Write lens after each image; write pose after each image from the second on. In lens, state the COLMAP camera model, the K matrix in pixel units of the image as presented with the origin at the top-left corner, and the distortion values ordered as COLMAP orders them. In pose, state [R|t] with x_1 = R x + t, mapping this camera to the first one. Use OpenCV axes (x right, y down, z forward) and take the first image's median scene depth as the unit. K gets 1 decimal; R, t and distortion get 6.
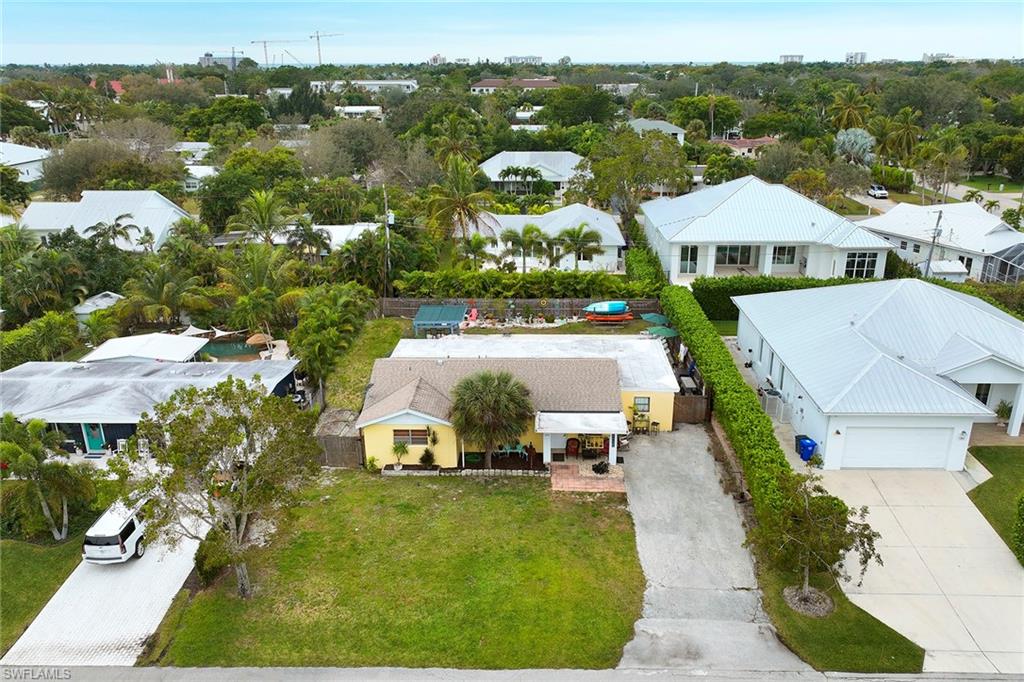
lens RADIAL K [[803.2, 0, 515.3], [0, 803.2, 369.5], [0, 0, 1]] dist [0.006894, 0.001029]
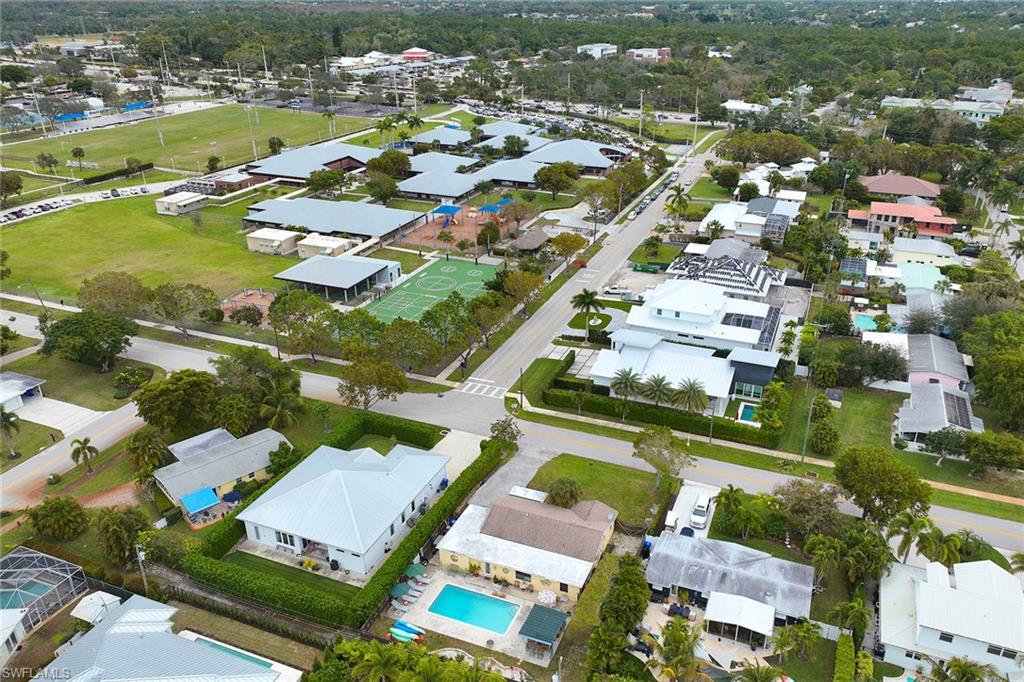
lens RADIAL K [[803.2, 0, 515.3], [0, 803.2, 369.5], [0, 0, 1]] dist [0.006894, 0.001029]
pose [[-0.932975, -0.157505, 0.323652, -0.727203], [0.133240, 0.684180, 0.717039, -2.311863], [-0.334373, 0.712103, -0.617336, 2.682224]]
